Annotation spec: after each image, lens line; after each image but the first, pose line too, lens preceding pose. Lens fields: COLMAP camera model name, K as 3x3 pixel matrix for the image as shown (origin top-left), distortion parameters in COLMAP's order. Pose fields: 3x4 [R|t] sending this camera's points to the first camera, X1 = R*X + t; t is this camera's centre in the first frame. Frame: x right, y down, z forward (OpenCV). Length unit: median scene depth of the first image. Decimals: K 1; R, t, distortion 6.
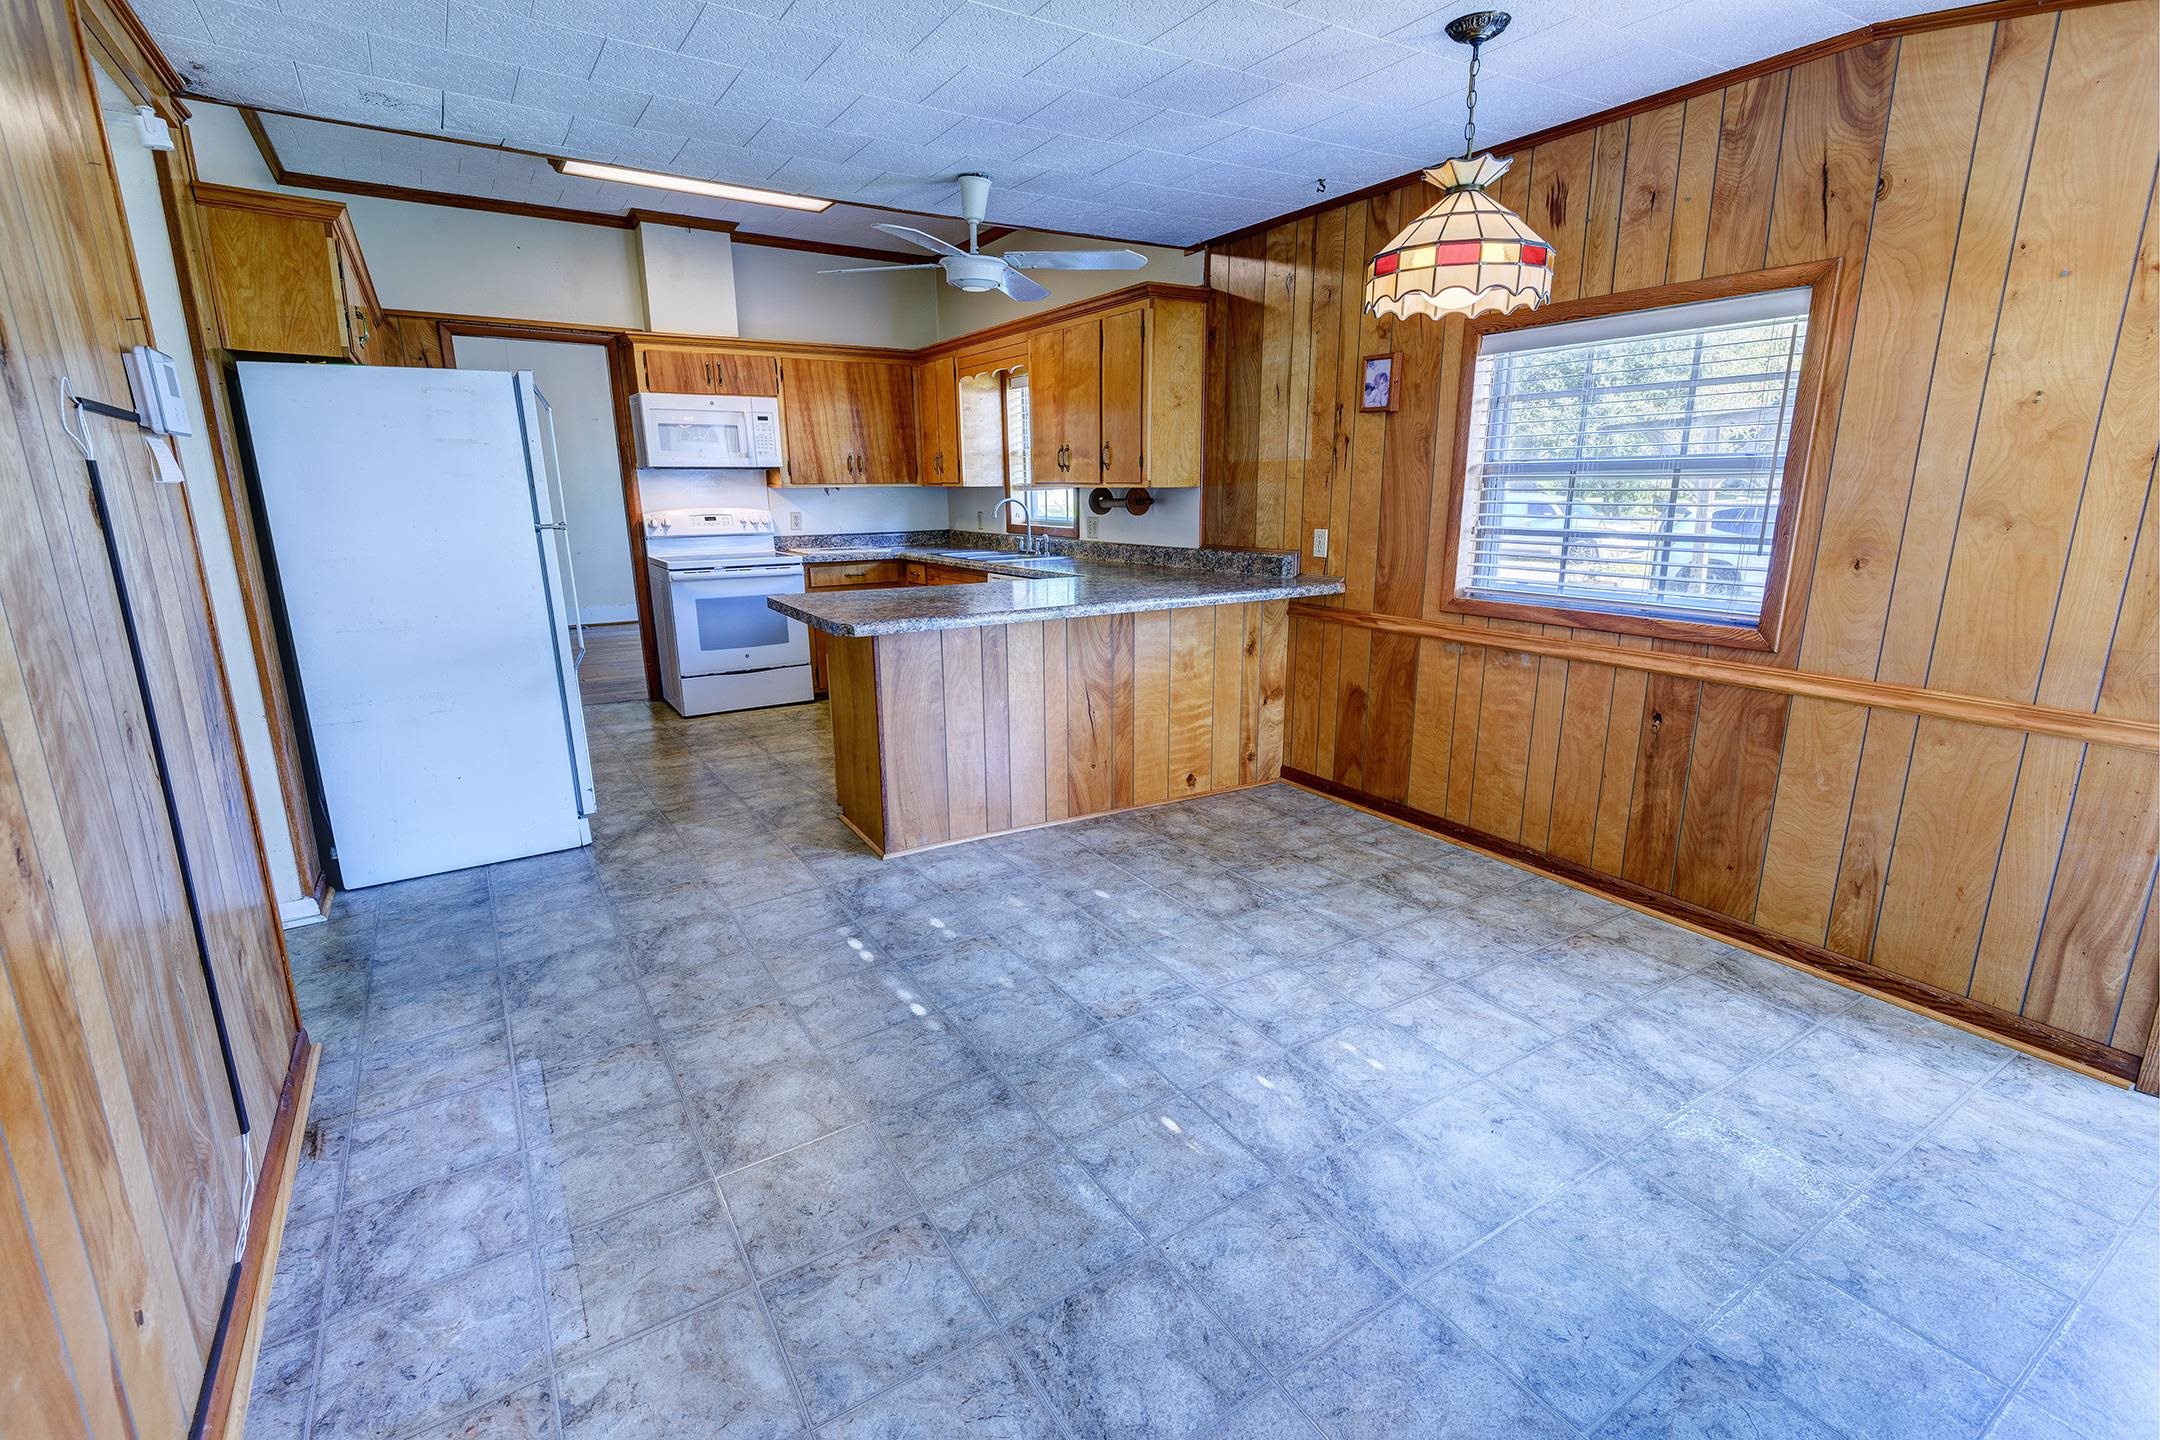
lens RADIAL K [[971.3, 0, 1084.5], [0, 971.3, 716.8], [0, 0, 1]] dist [0.040116, -0.030508]
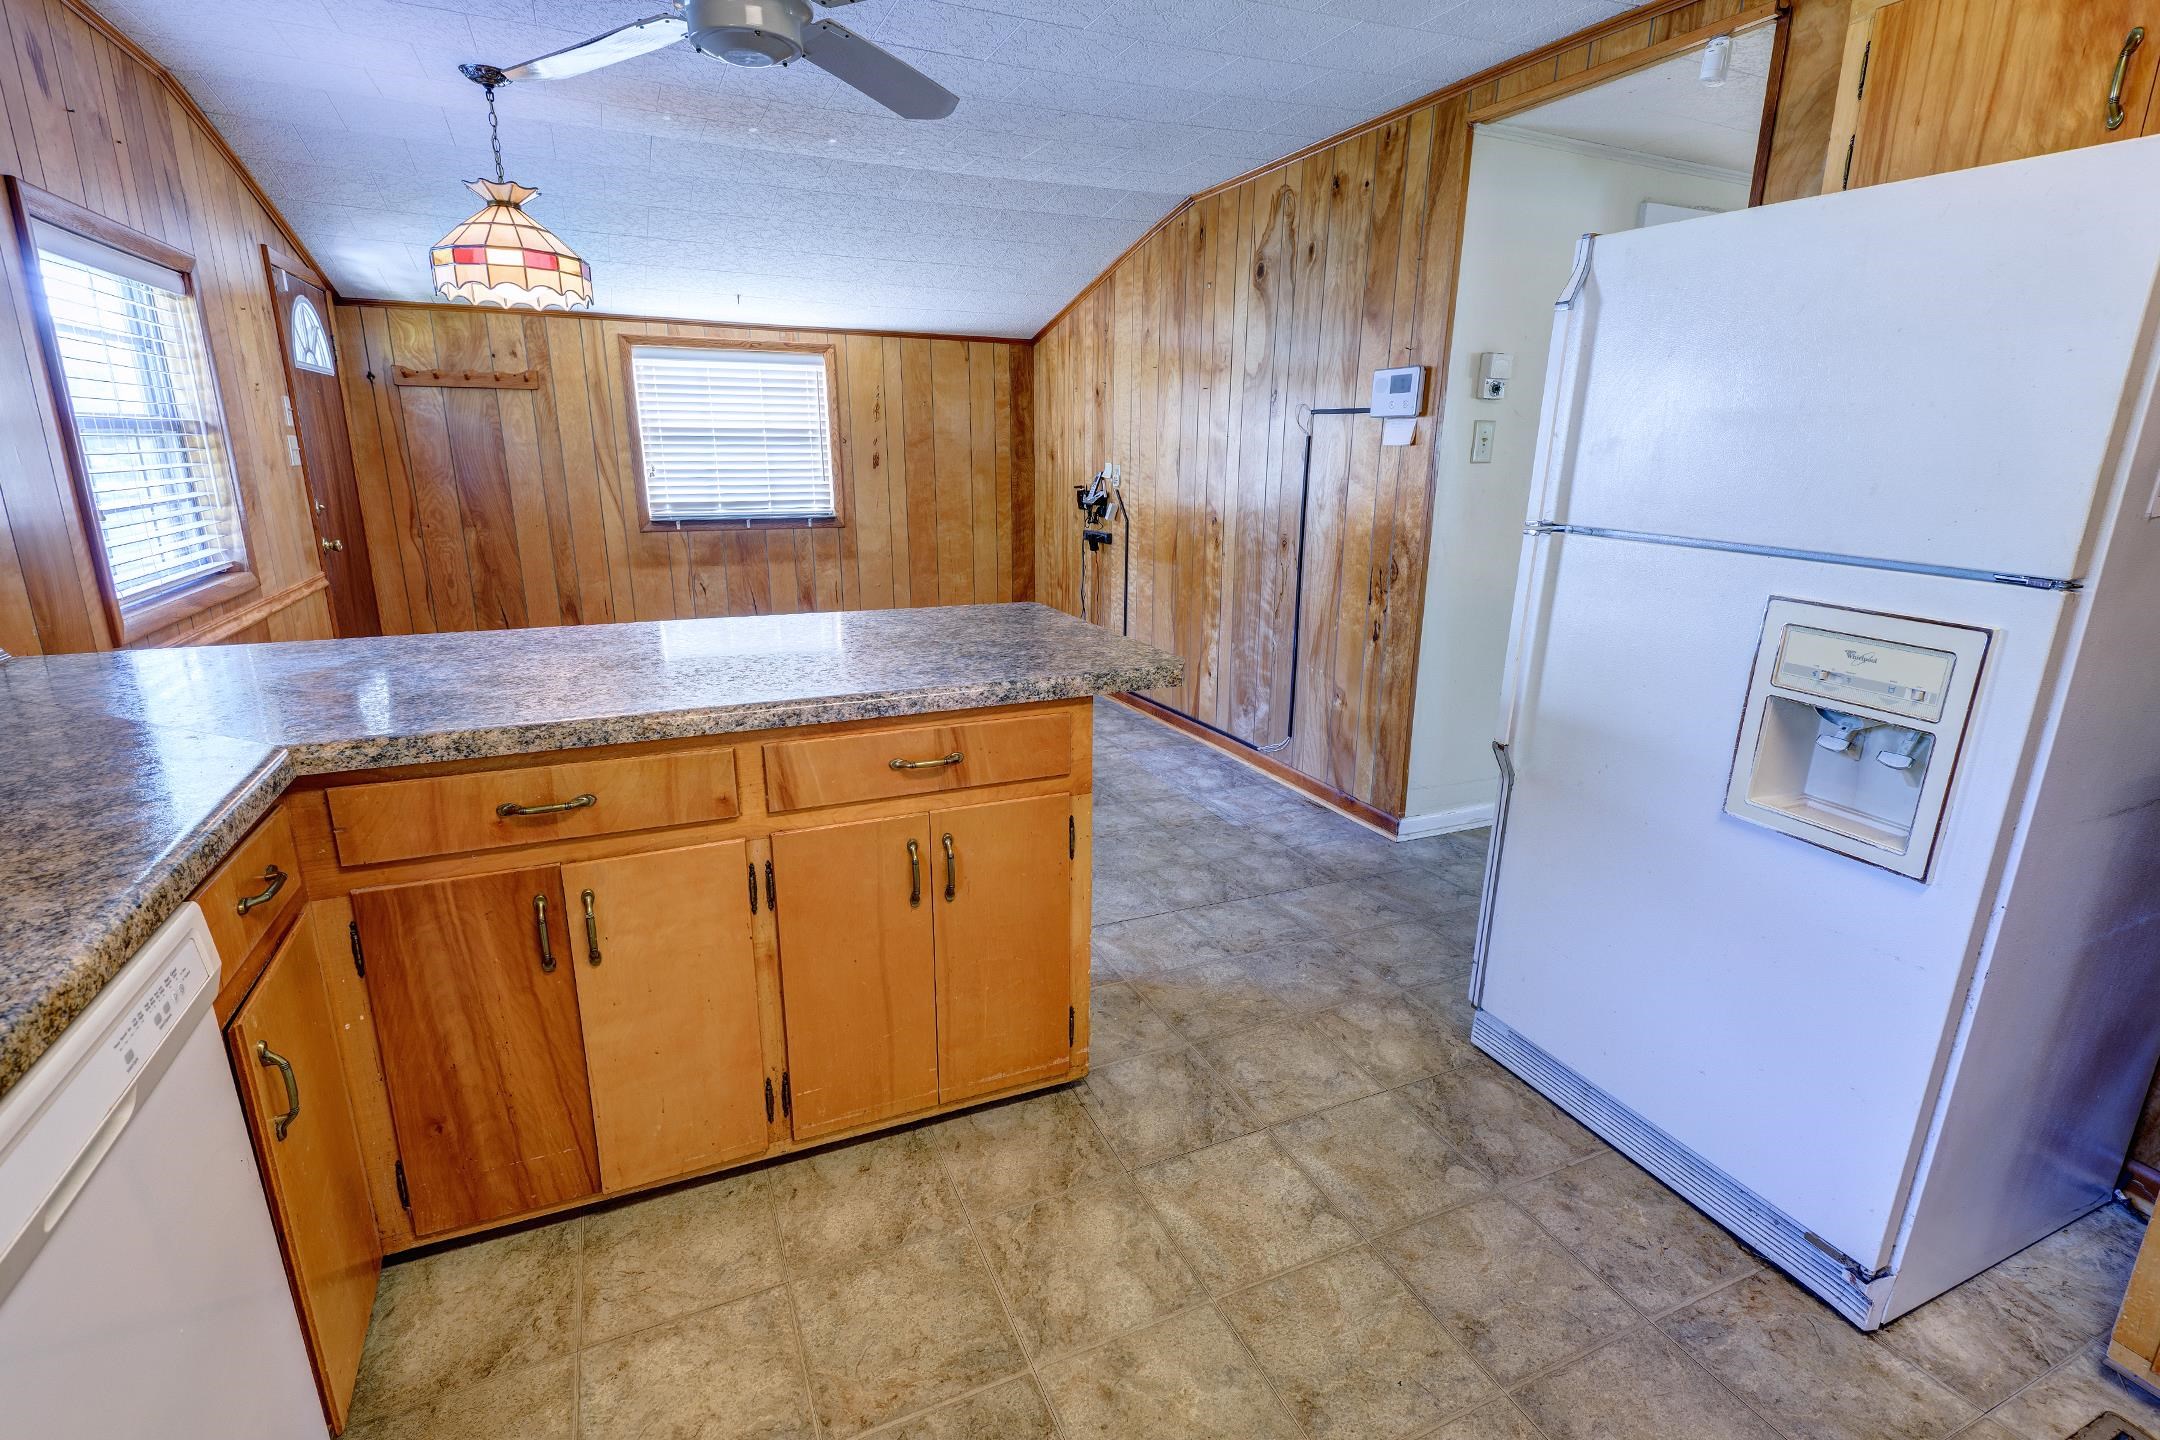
lens RADIAL K [[993.5, 0, 1080.0], [0, 993.5, 720.0], [0, 0, 1]] dist [0.046032, -0.031795]
pose [[-0.988980, -0.041596, 0.142084, -0.249688], [0.032582, 0.875036, 0.482960, -0.259646], [-0.144417, 0.482267, -0.864038, 1.076871]]
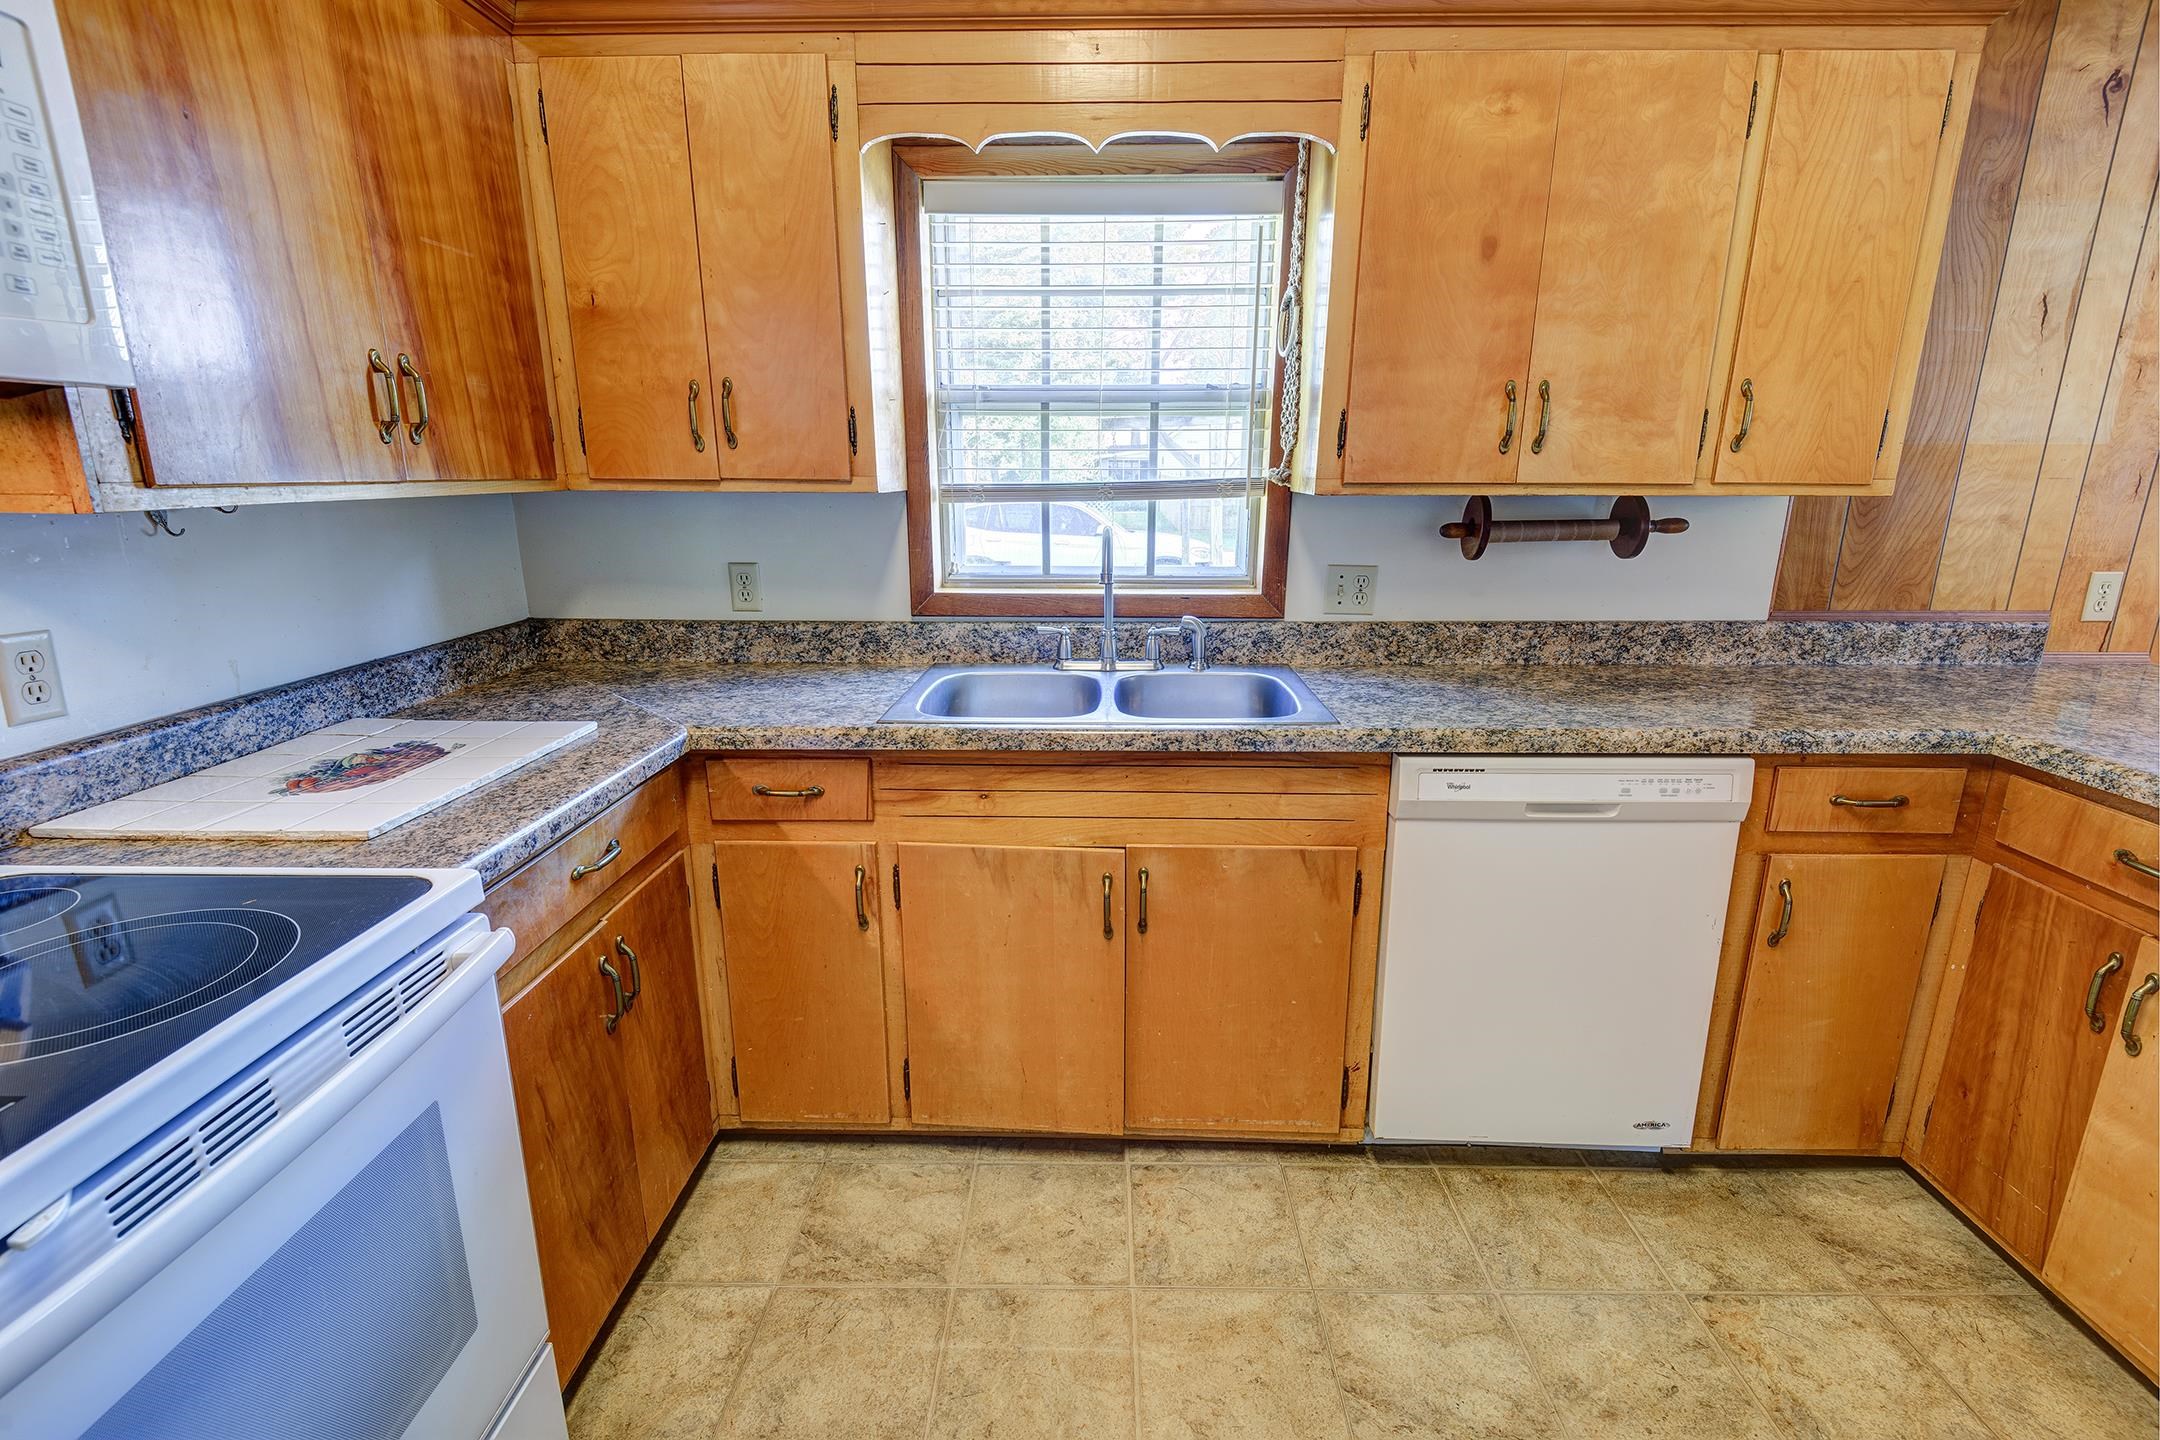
lens RADIAL K [[979.5, 0, 1087.7], [0, 979.5, 716.5], [0, 0, 1]] dist [0.013684, -0.009192]
pose [[0.551635, -0.195727, 0.810796, -0.439585], [0.189446, 0.976073, 0.106733, -0.225976], [-0.812286, 0.094725, 0.575516, 0.930842]]
